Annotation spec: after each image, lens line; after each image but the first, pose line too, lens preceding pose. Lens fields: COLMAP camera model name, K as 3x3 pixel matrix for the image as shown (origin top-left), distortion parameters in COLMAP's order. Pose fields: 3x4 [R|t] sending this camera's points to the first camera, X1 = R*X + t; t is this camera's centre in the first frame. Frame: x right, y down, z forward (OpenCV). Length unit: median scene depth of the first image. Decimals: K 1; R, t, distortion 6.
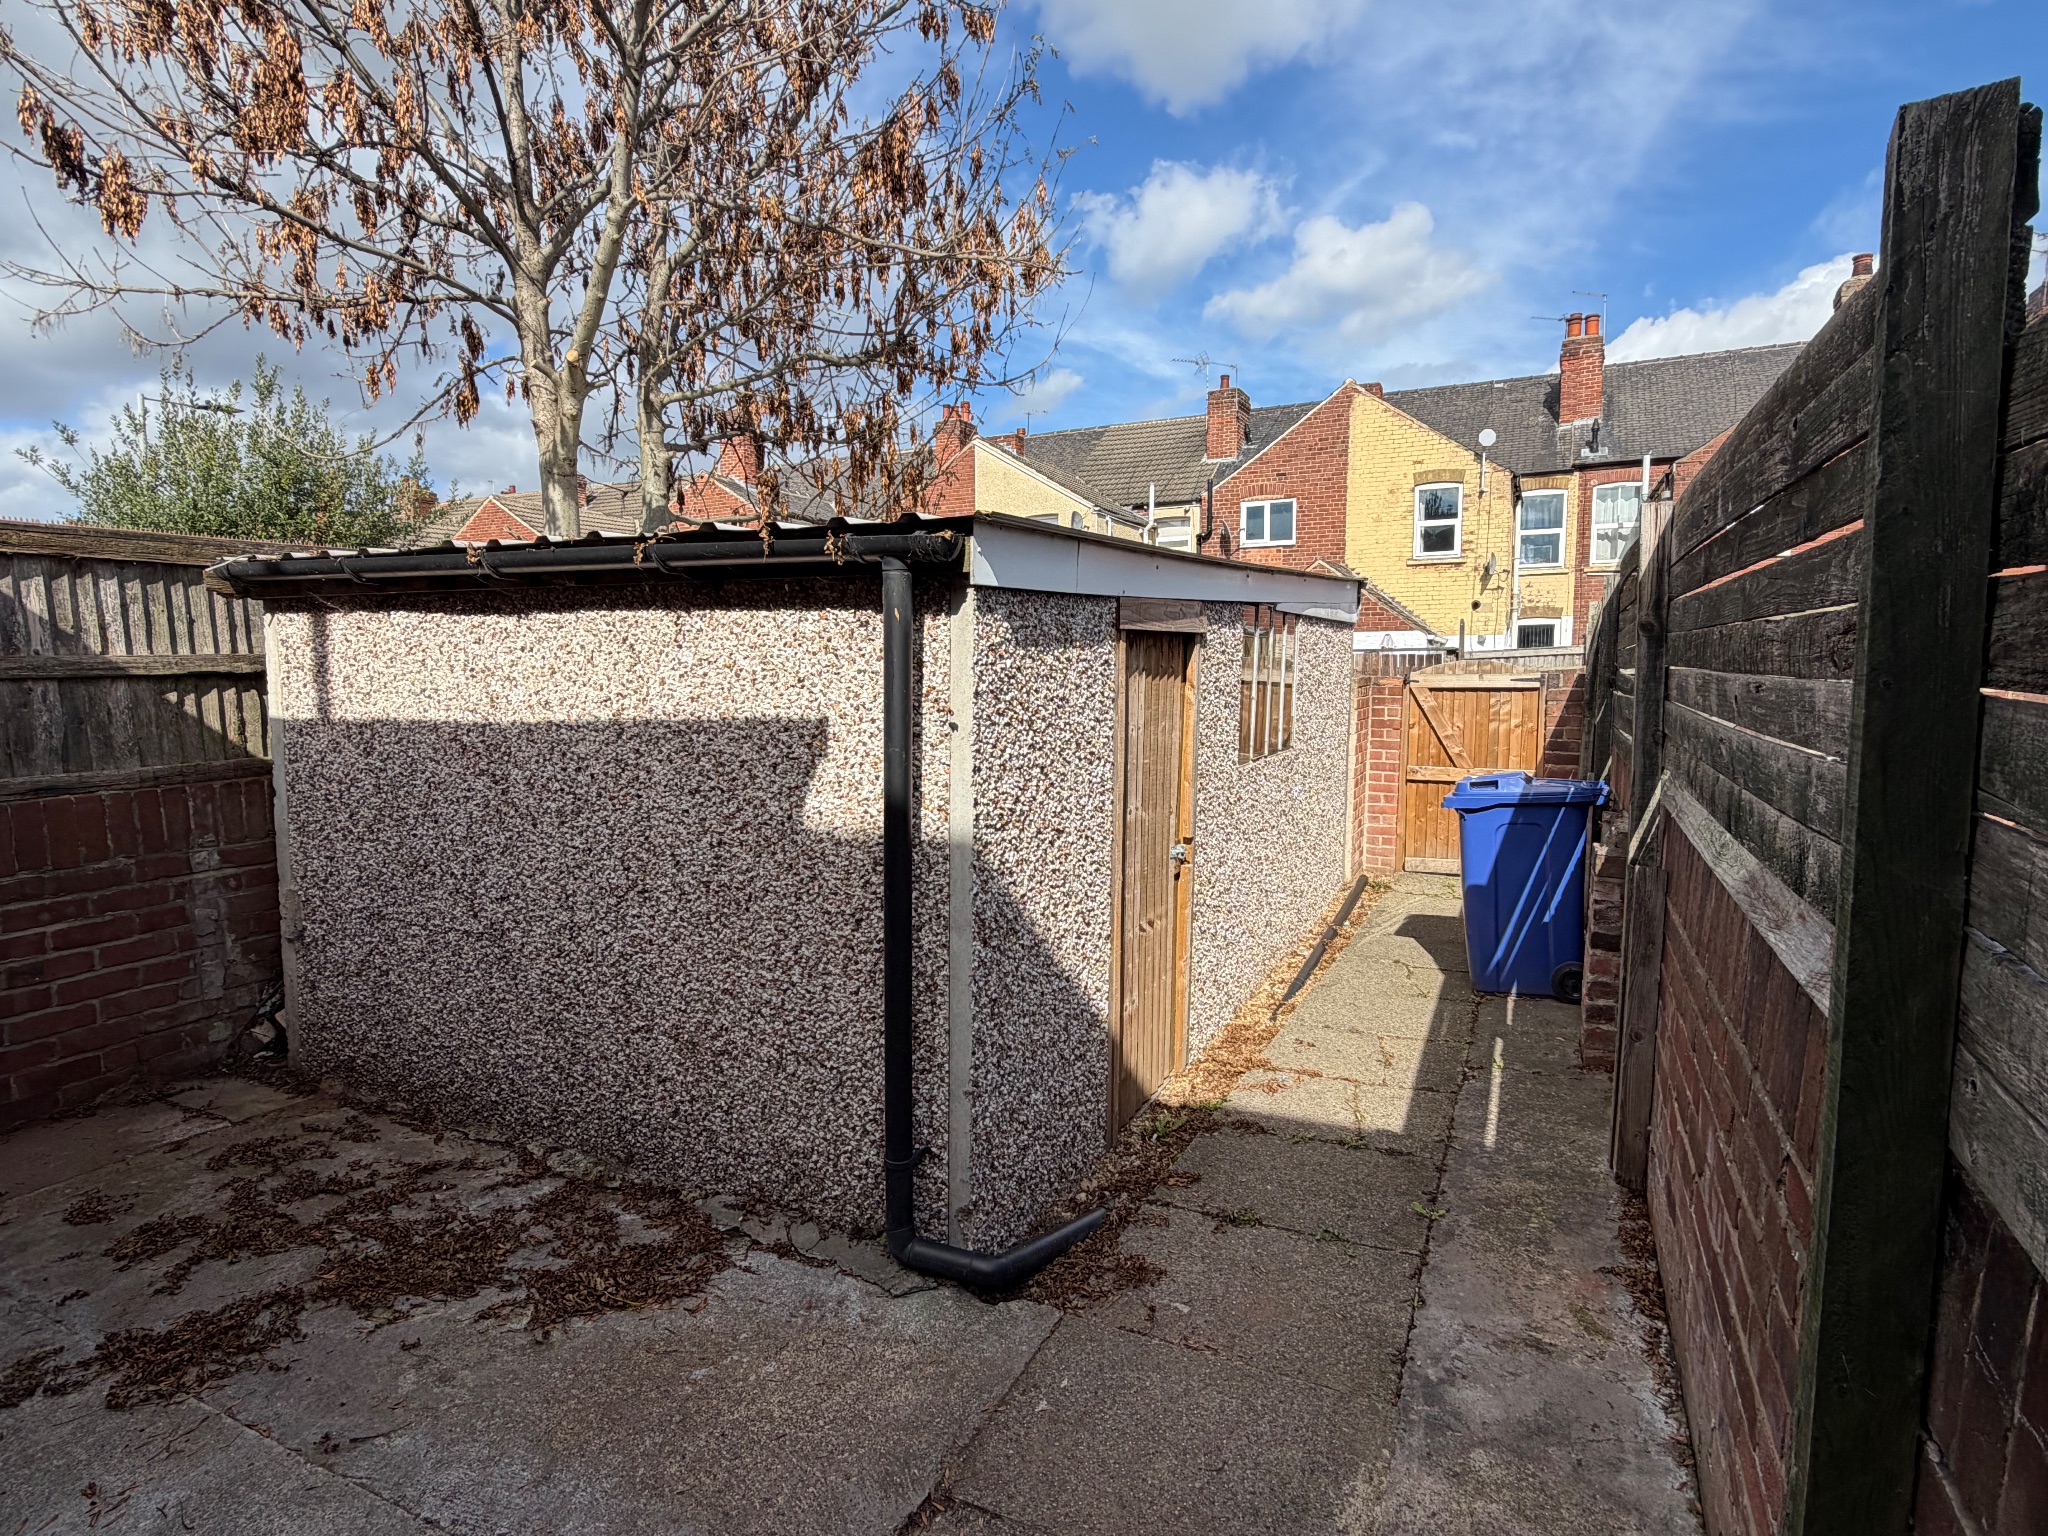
lens RADIAL K [[1071.9, 0, 1021.4], [0, 1071.9, 773.5], [0, 0, 1]] dist [0.005158, 0.001773]
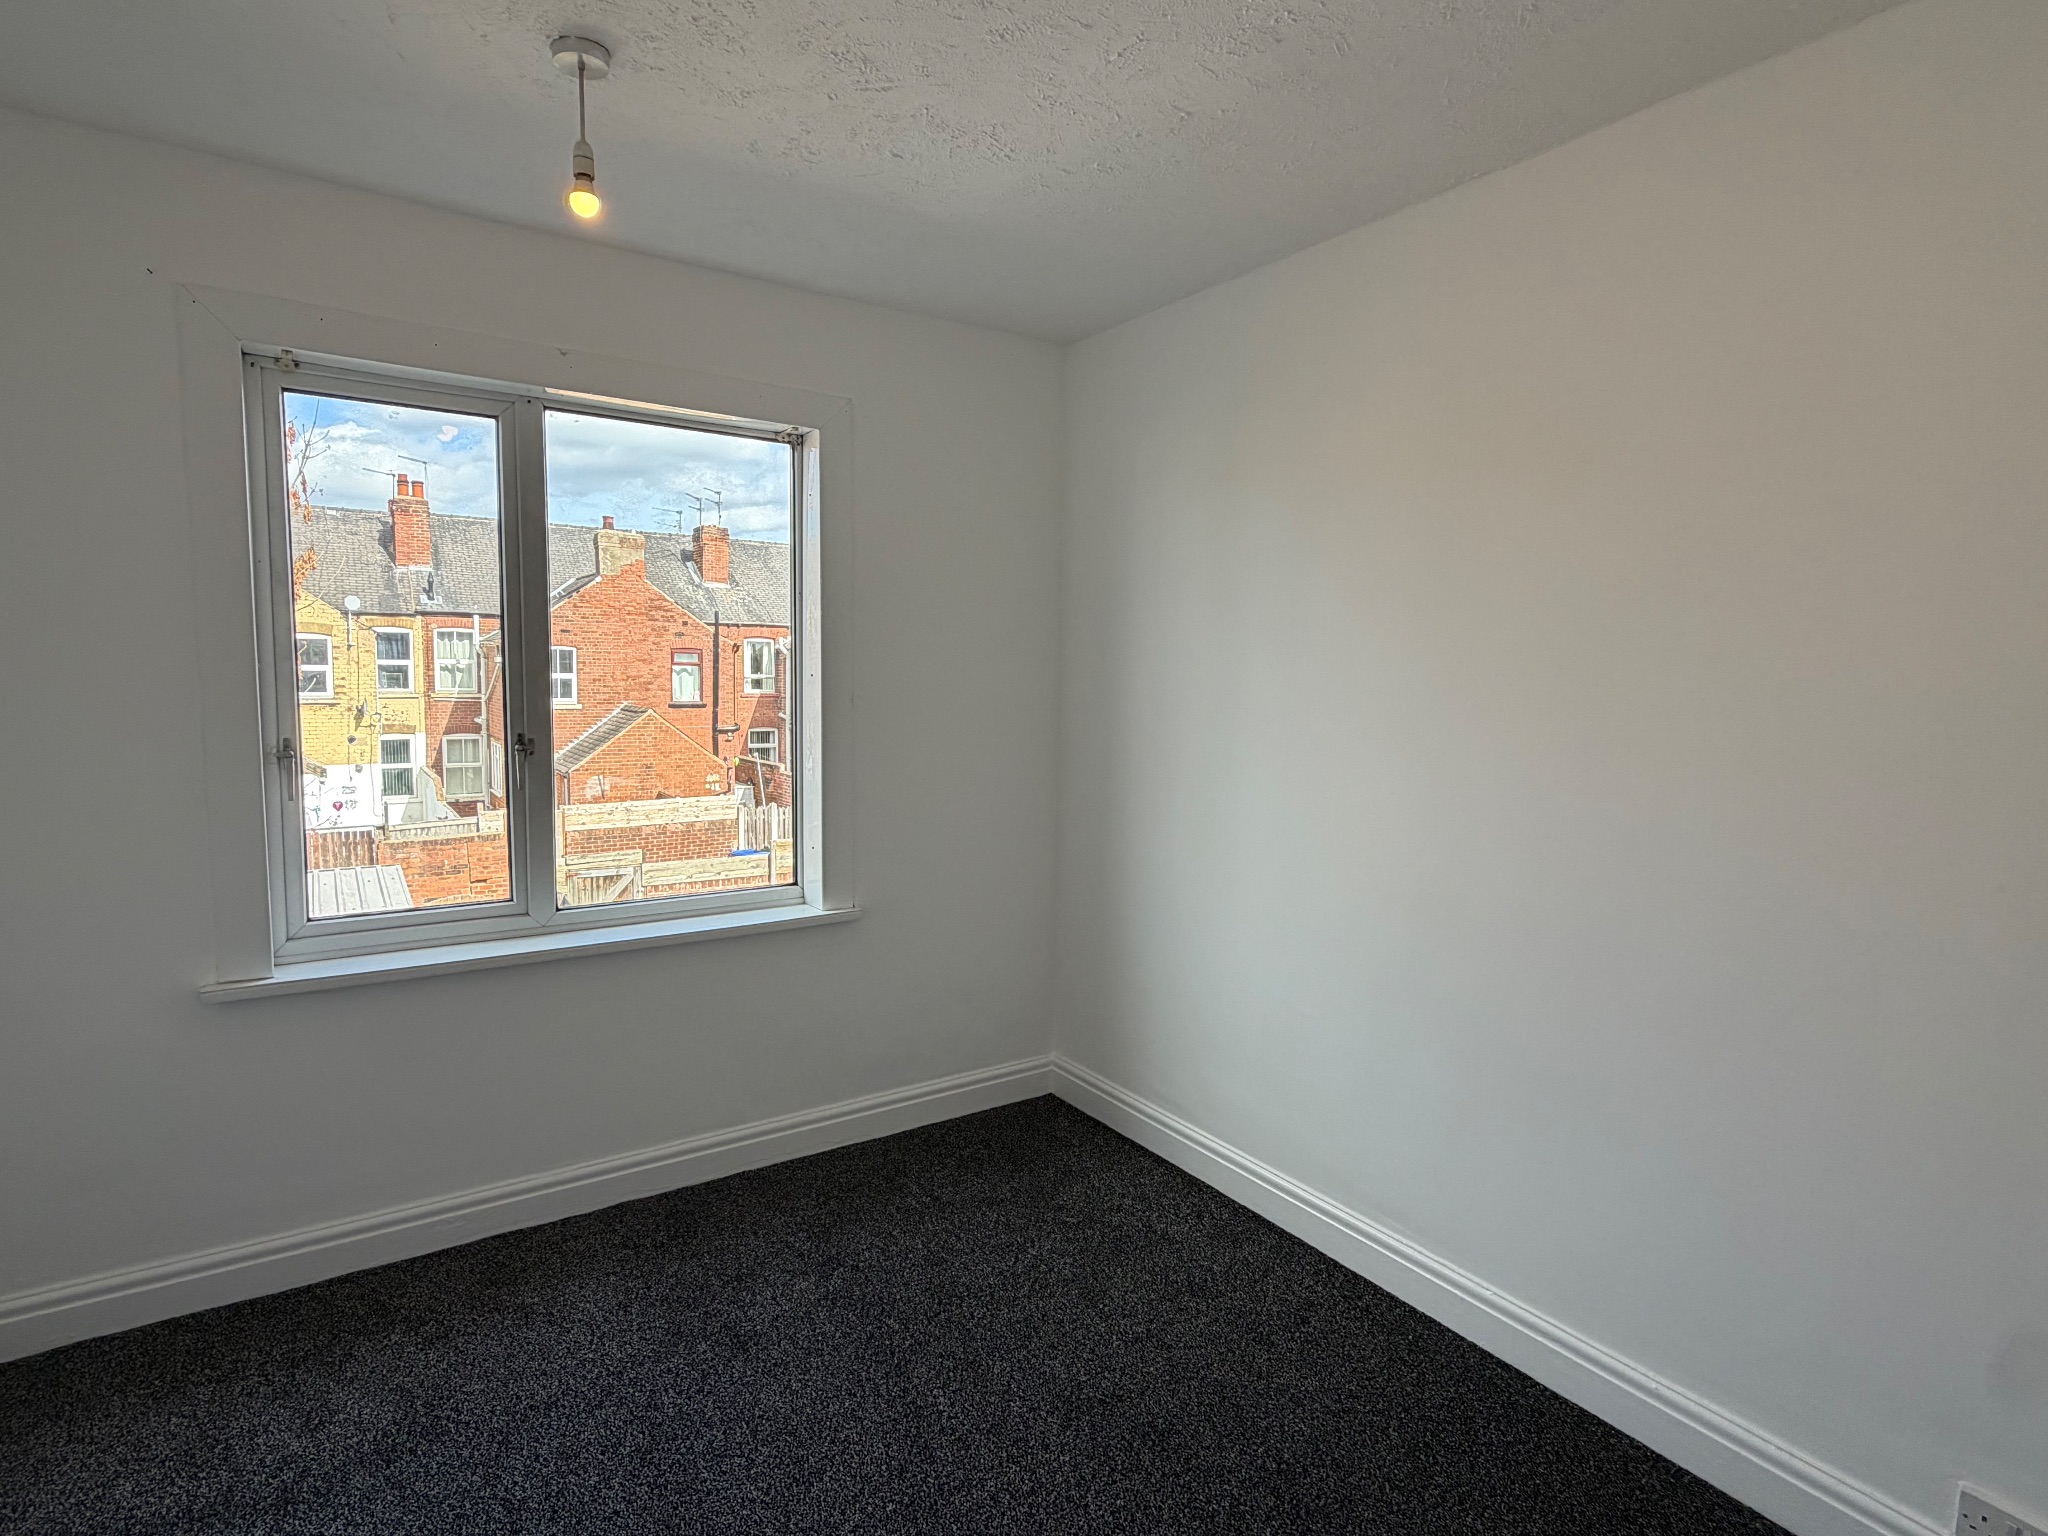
lens RADIAL K [[1071.9, 0, 1019.9], [0, 1071.9, 764.6], [0, 0, 1]] dist [0.005158, 0.001773]
pose [[0.512669, -0.061137, 0.856407, -0.188010], [0.062259, 0.997483, 0.033939, -0.110264], [-0.856326, 0.035919, 0.515185, -0.207366]]
